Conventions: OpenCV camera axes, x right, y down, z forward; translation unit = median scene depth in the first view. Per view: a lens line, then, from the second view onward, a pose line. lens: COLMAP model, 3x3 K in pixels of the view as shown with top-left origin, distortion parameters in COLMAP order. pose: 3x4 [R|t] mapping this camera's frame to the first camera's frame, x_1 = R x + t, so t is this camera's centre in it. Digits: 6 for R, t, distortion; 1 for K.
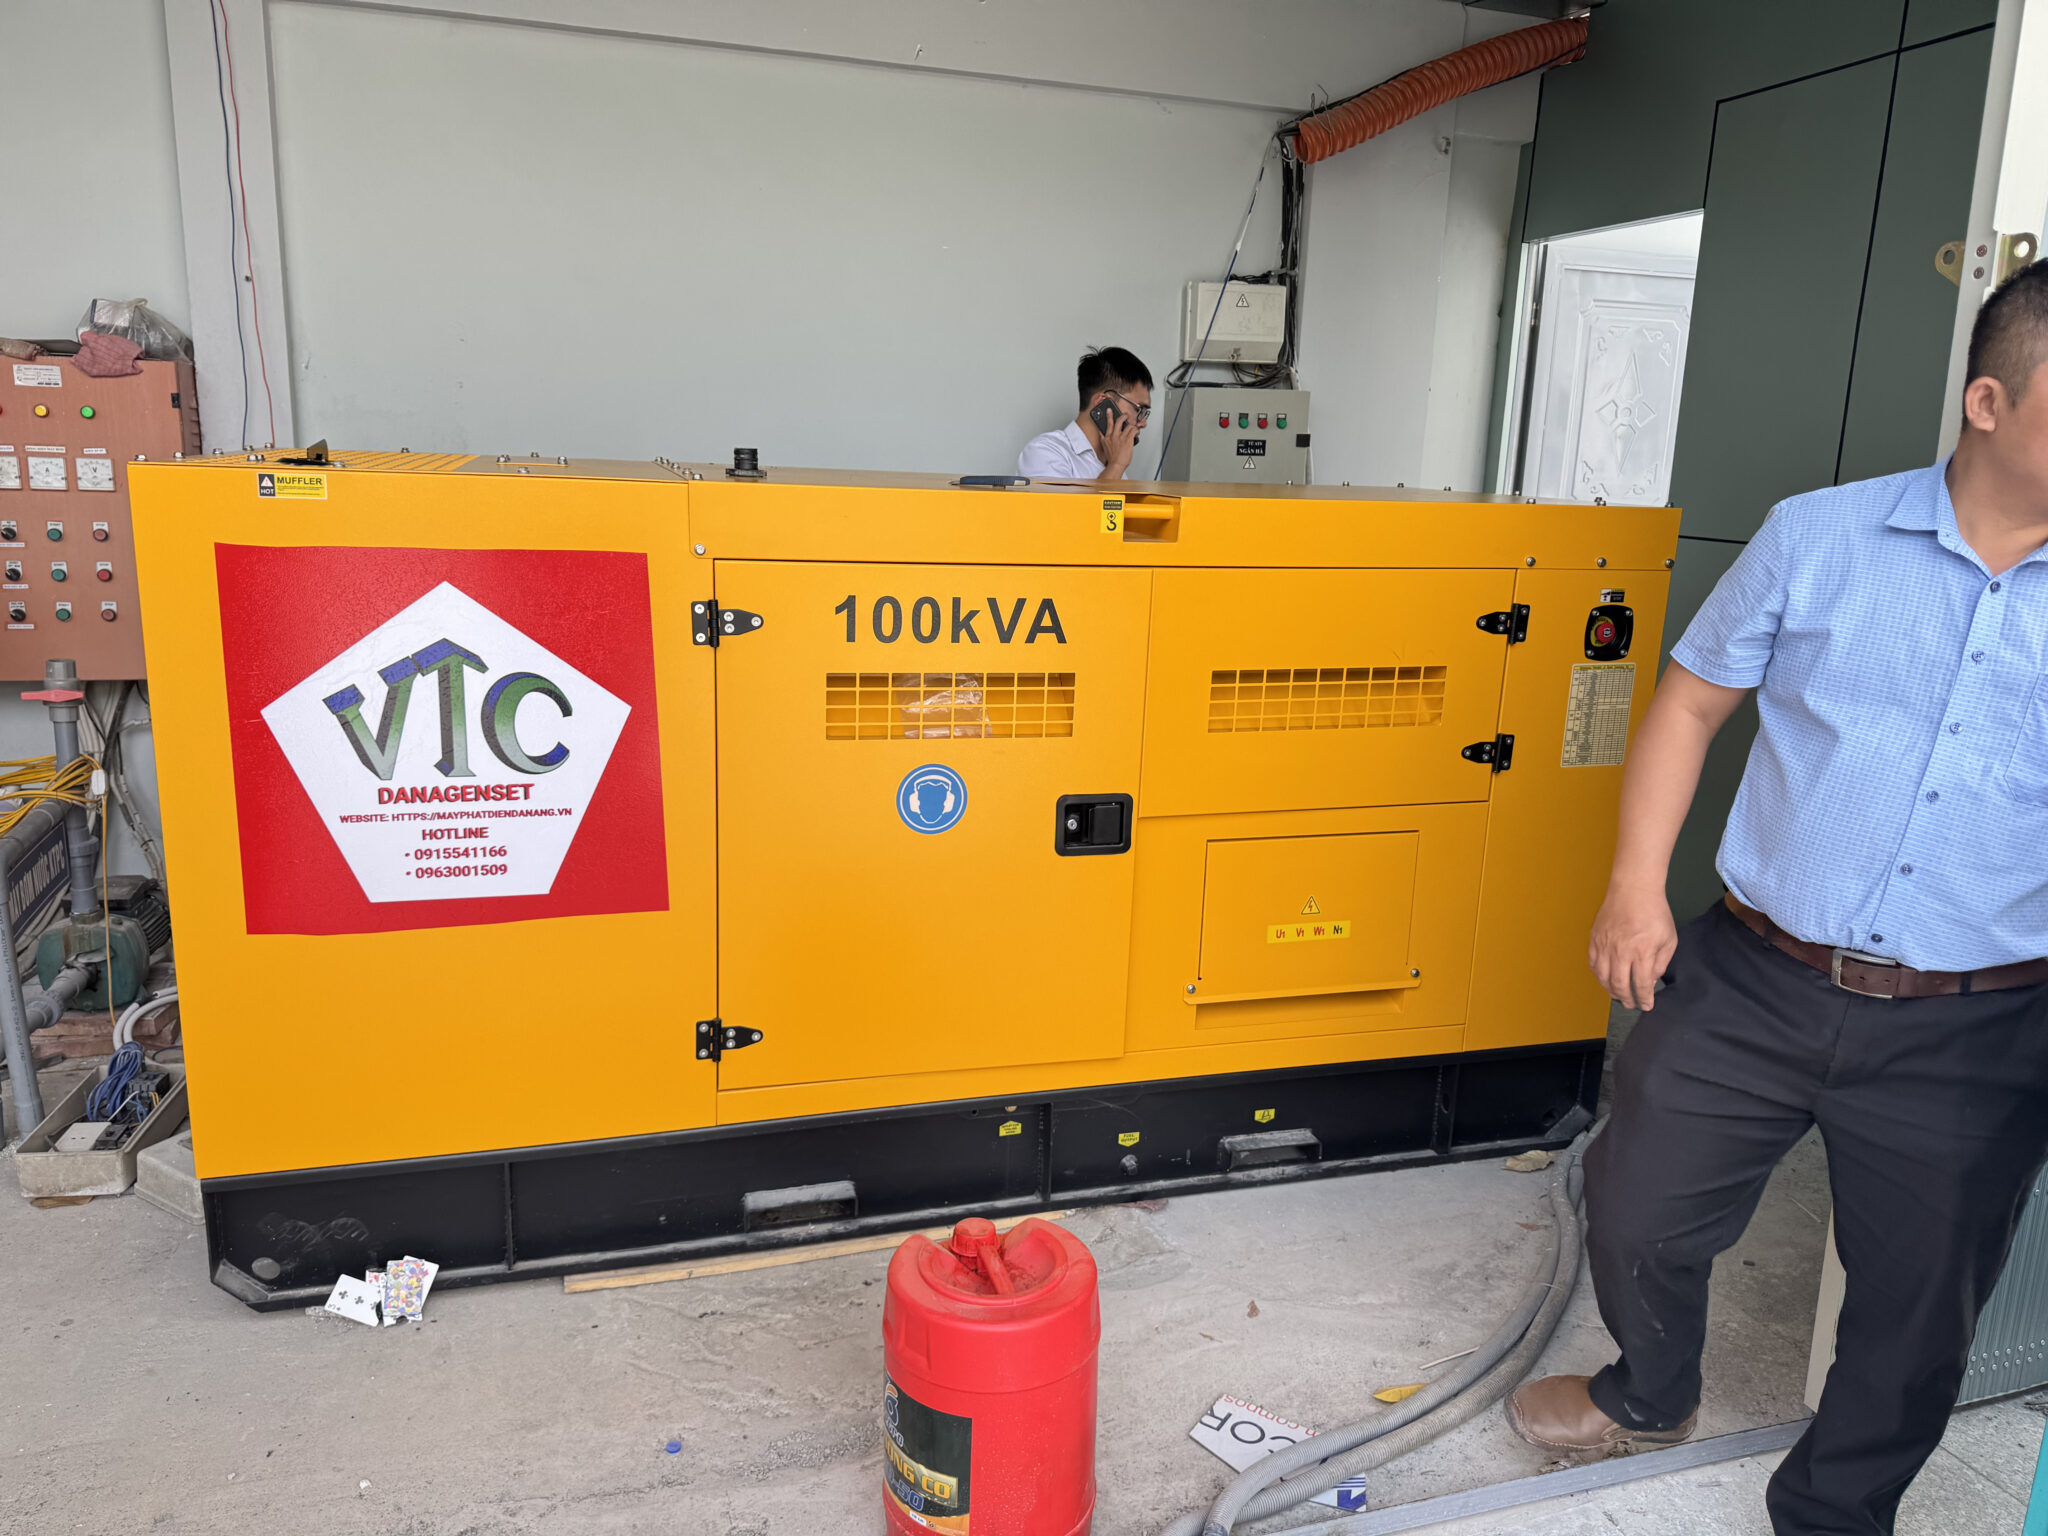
lens RADIAL K [[1433.8, 0, 1026.5], [0, 1433.8, 769.8], [0, 0, 1]] dist [0.009851, -0.025101]
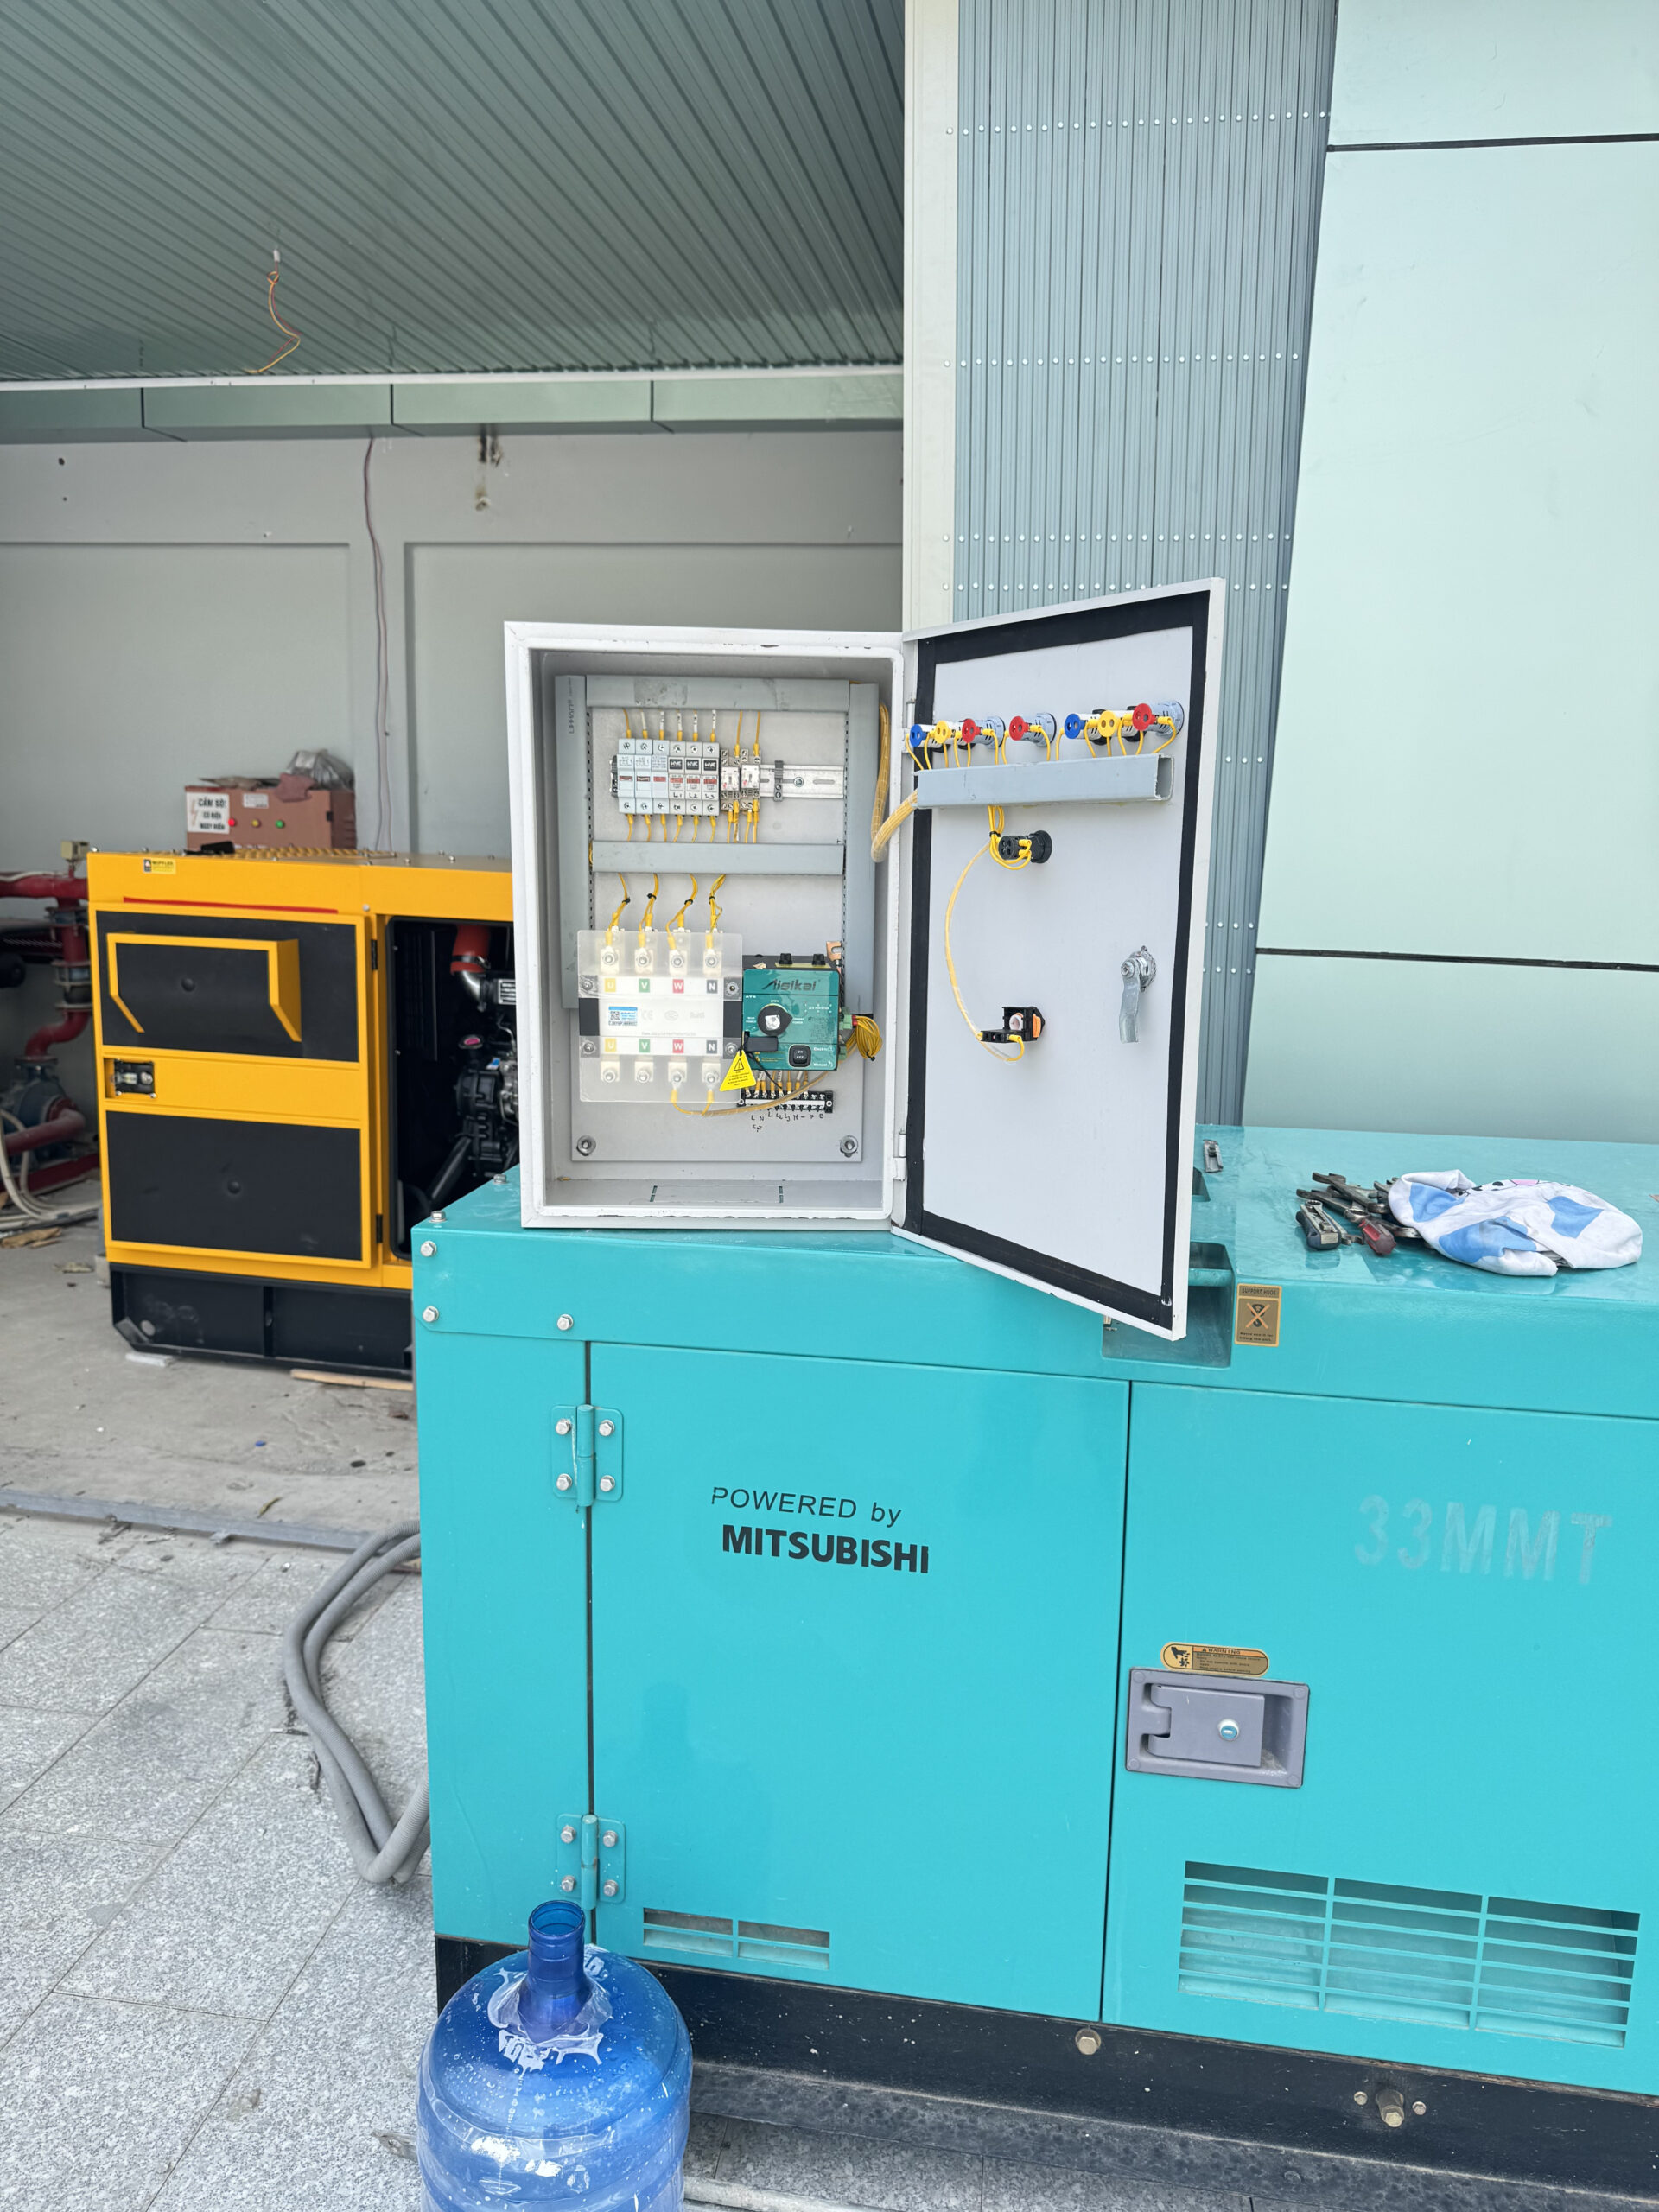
lens RADIAL K [[1548.6, 0, 829.3], [0, 1548.6, 1102.6], [0, 0, 1]] dist [0.009851, -0.025101]
pose [[0.887581, 0.076212, -0.454304, 1.100611], [-0.104805, 0.993765, -0.038050, 0.079015], [0.448572, 0.081385, 0.890034, -0.312223]]
